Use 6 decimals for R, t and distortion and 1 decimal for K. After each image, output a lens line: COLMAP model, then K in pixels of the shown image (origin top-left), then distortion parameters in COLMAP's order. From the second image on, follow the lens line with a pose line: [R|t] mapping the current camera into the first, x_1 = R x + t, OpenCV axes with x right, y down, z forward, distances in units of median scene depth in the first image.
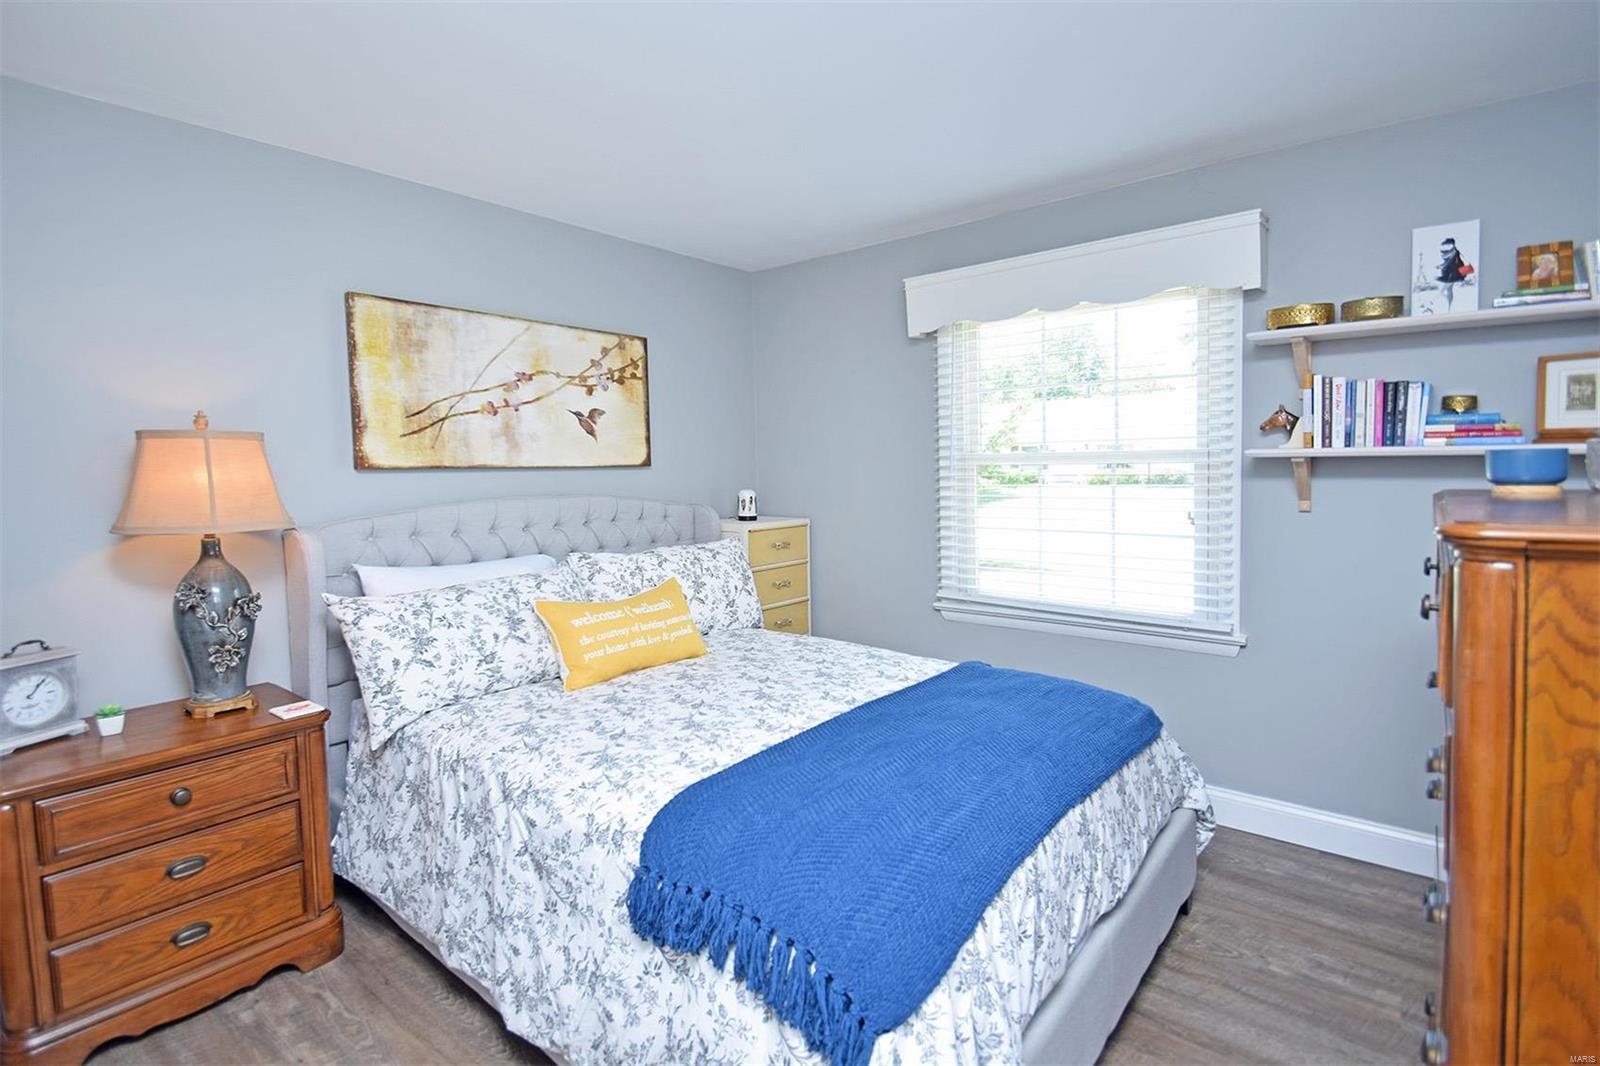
lens RADIAL K [[750.4, 0, 761.2], [0, 750.4, 533.1], [0, 0, 1]] dist [0.000565, -0.000443]
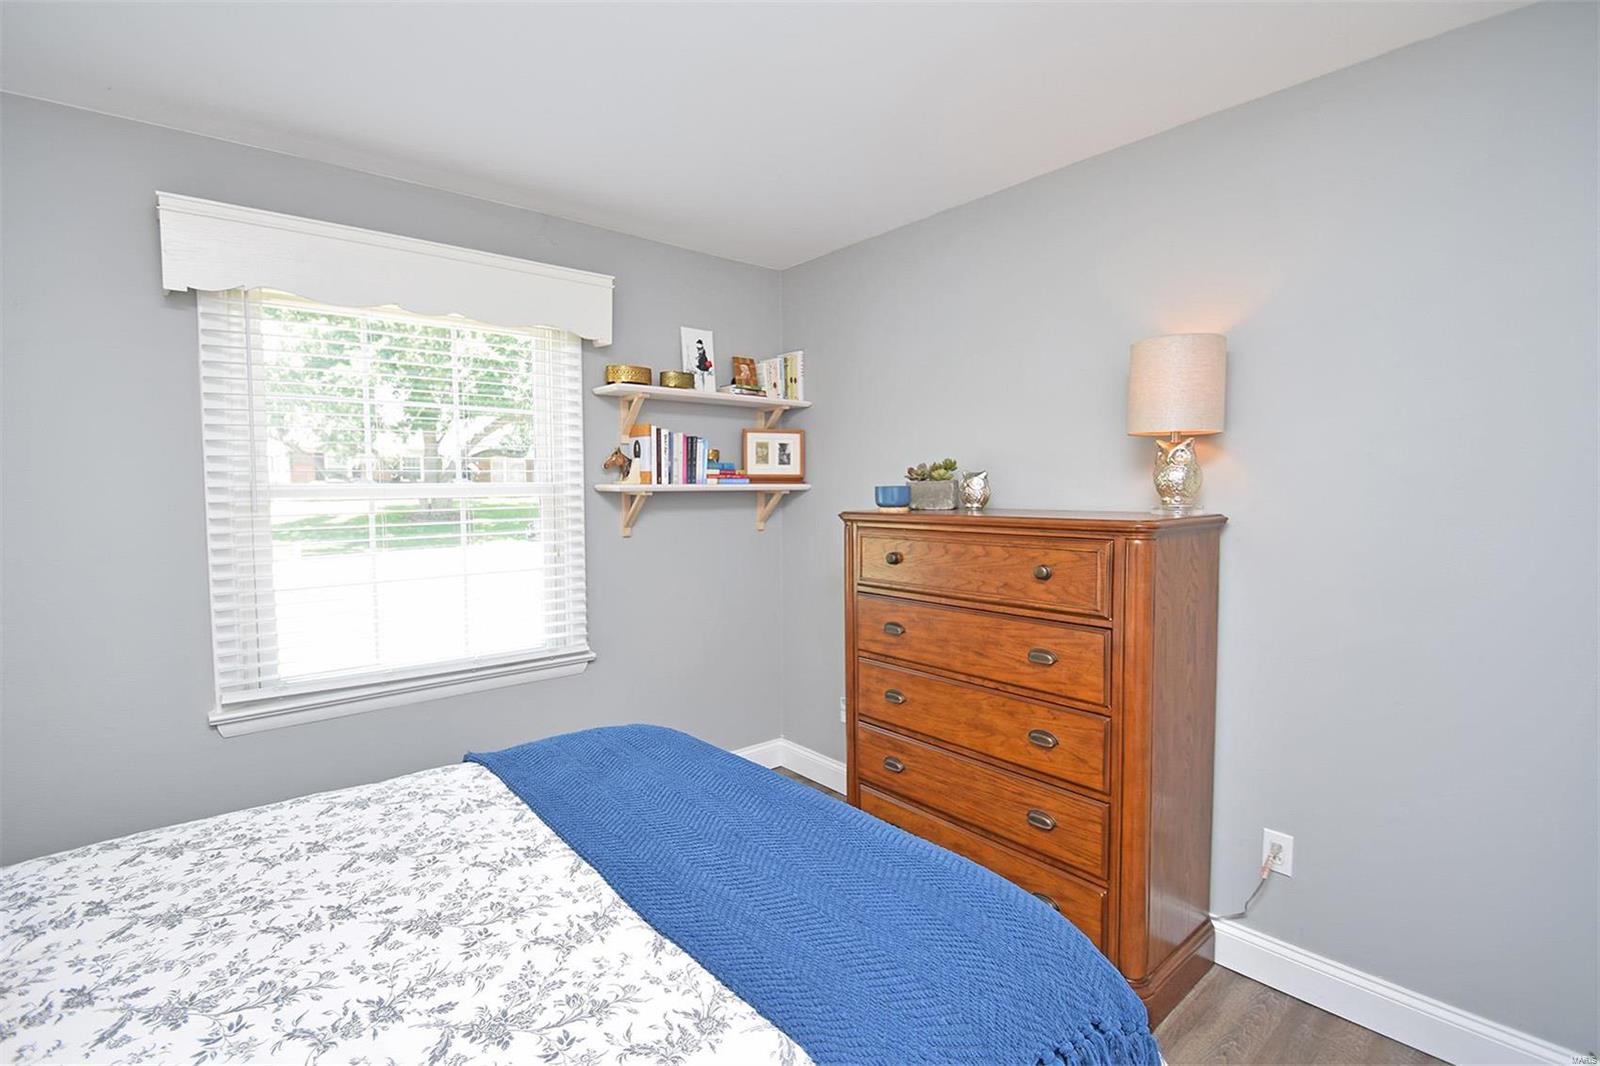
lens RADIAL K [[750.4, 0, 761.2], [0, 750.4, 533.1], [0, 0, 1]] dist [0.000565, -0.000443]
pose [[0.179926, -0.047521, 0.982532, -0.468808], [0.098291, 0.994702, 0.030110, -0.055461], [-0.978757, 0.091156, 0.183644, 0.632722]]
